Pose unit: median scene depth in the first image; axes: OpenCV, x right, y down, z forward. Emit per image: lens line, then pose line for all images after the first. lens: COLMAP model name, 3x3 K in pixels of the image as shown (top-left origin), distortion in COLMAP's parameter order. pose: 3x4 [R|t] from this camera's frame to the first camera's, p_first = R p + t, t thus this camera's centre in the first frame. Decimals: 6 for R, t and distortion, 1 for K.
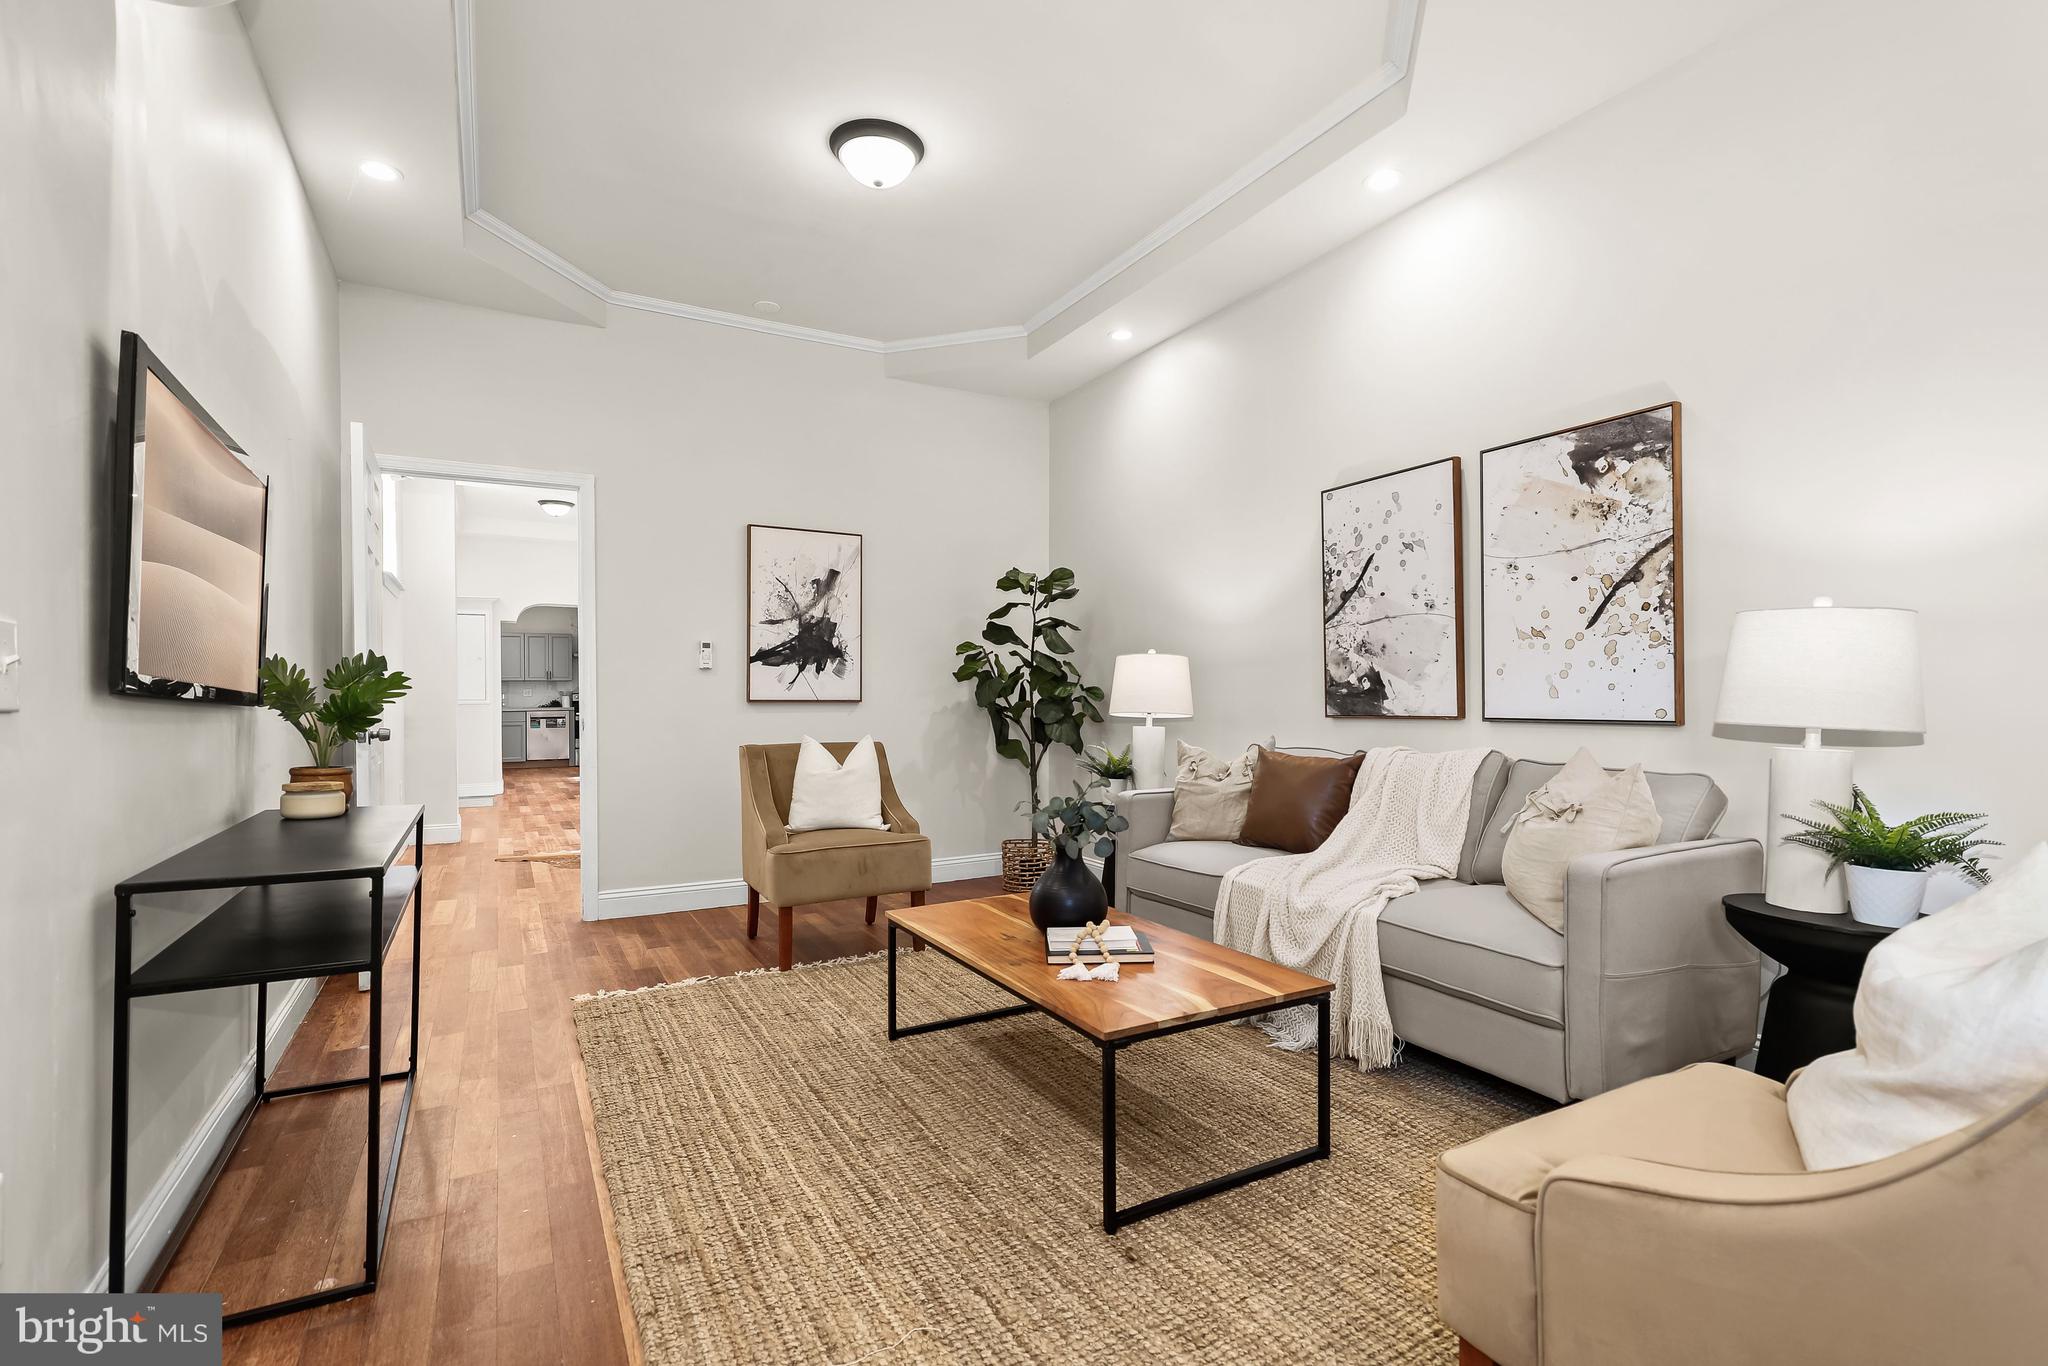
lens RADIAL K [[944.6, 0, 1007.8], [0, 944.6, 706.6], [0, 0, 1]] dist [0.002128, -0.000192]
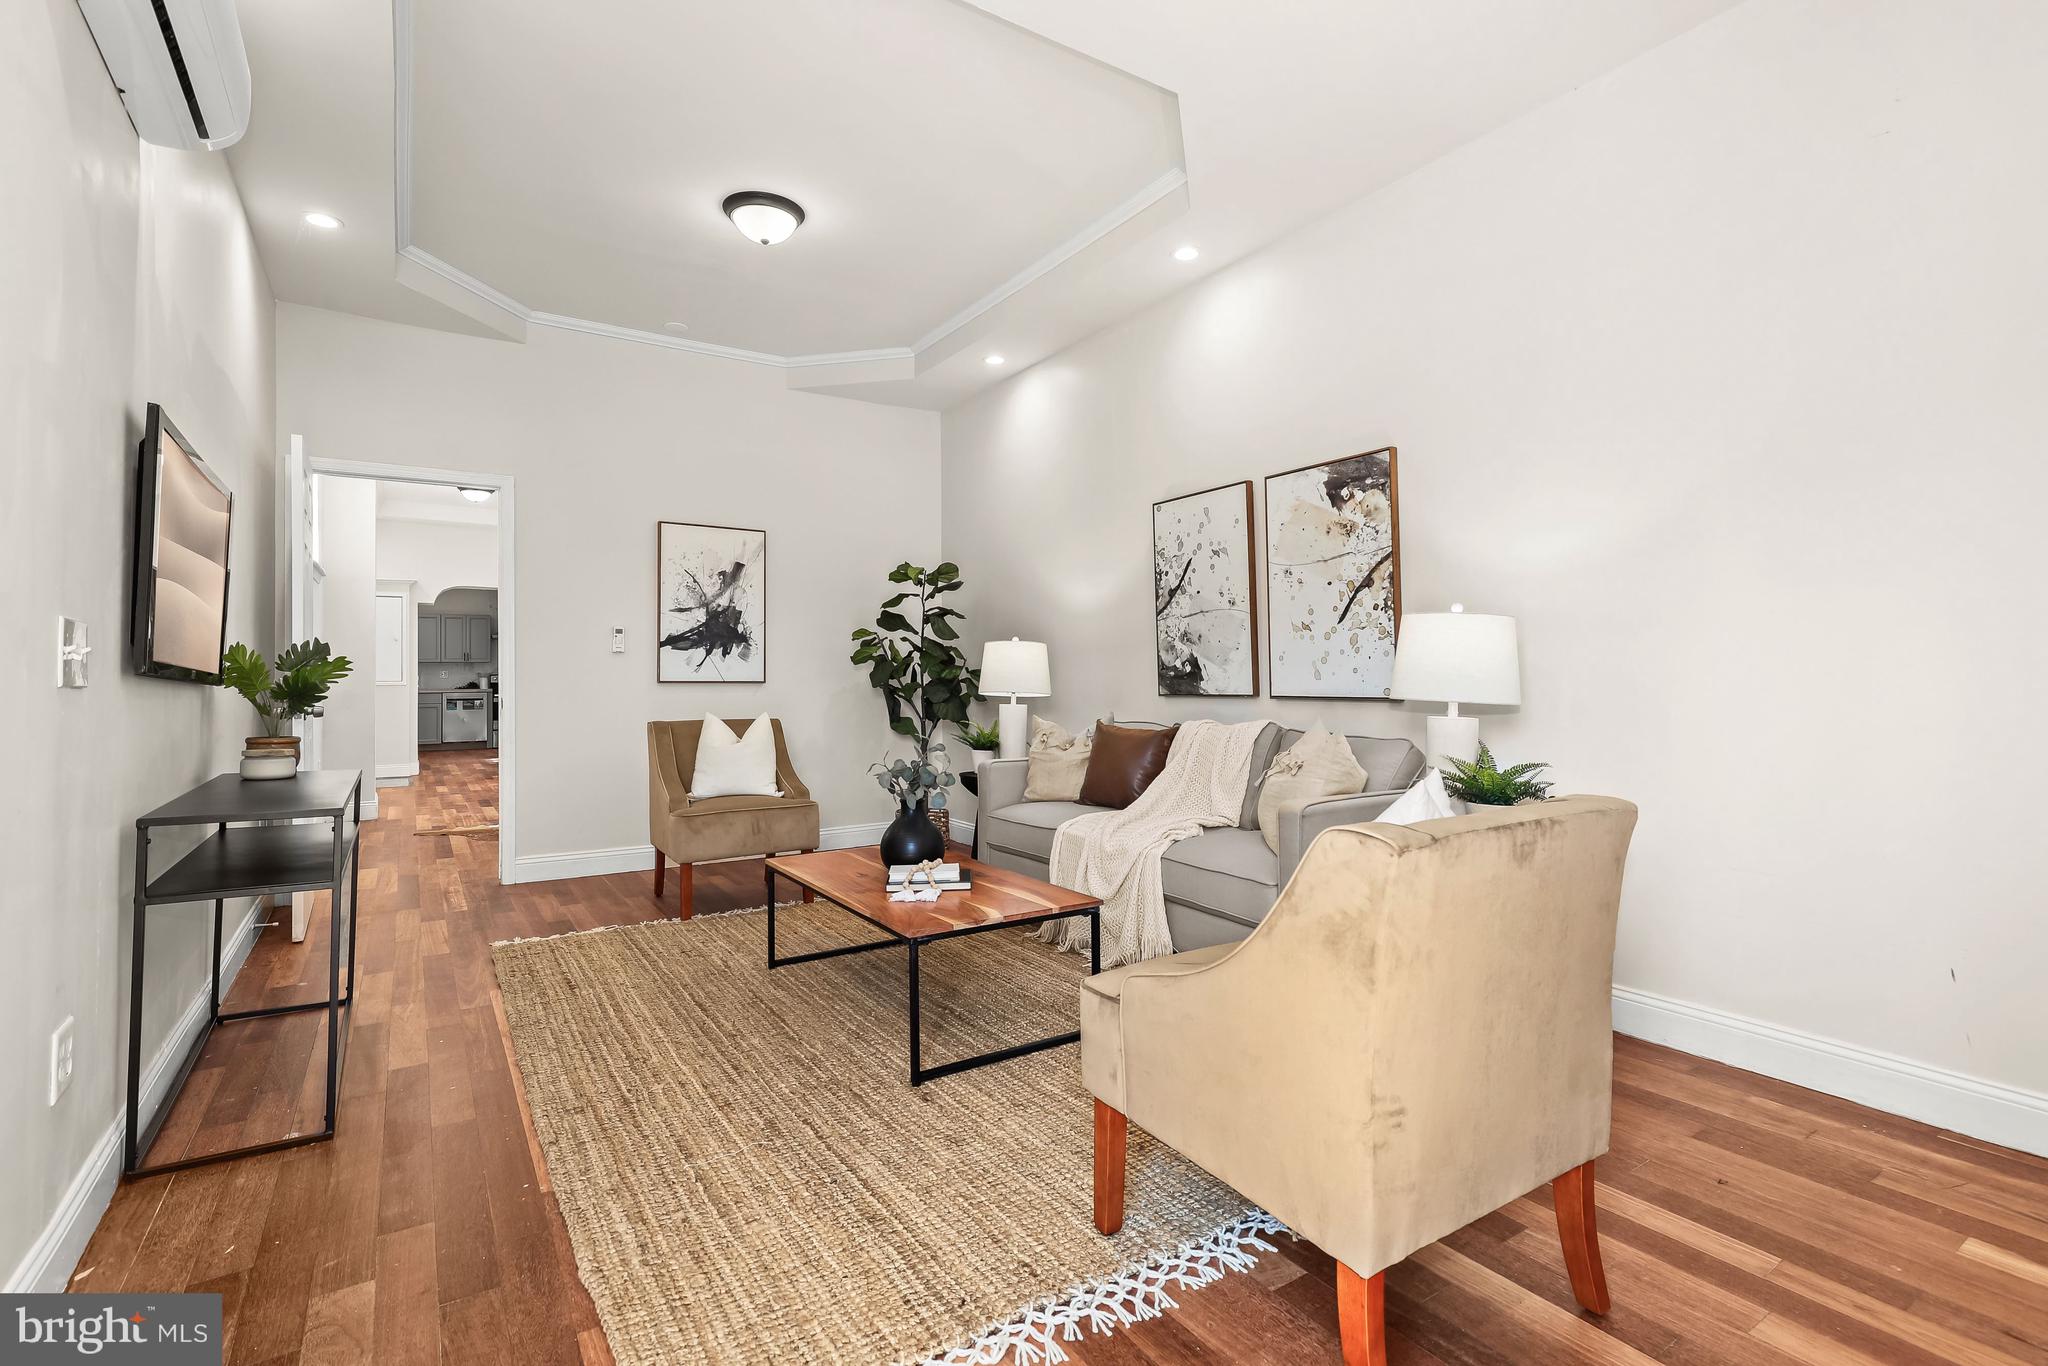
lens RADIAL K [[944.6, 0, 1010.1], [0, 944.6, 677.3], [0, 0, 1]] dist [0.002128, -0.000192]
pose [[0.997482, 0.000697, 0.070917, 0.086637], [0.000136, 0.999931, -0.011736, 0.002373], [-0.070921, 0.011716, 0.997413, -0.194139]]
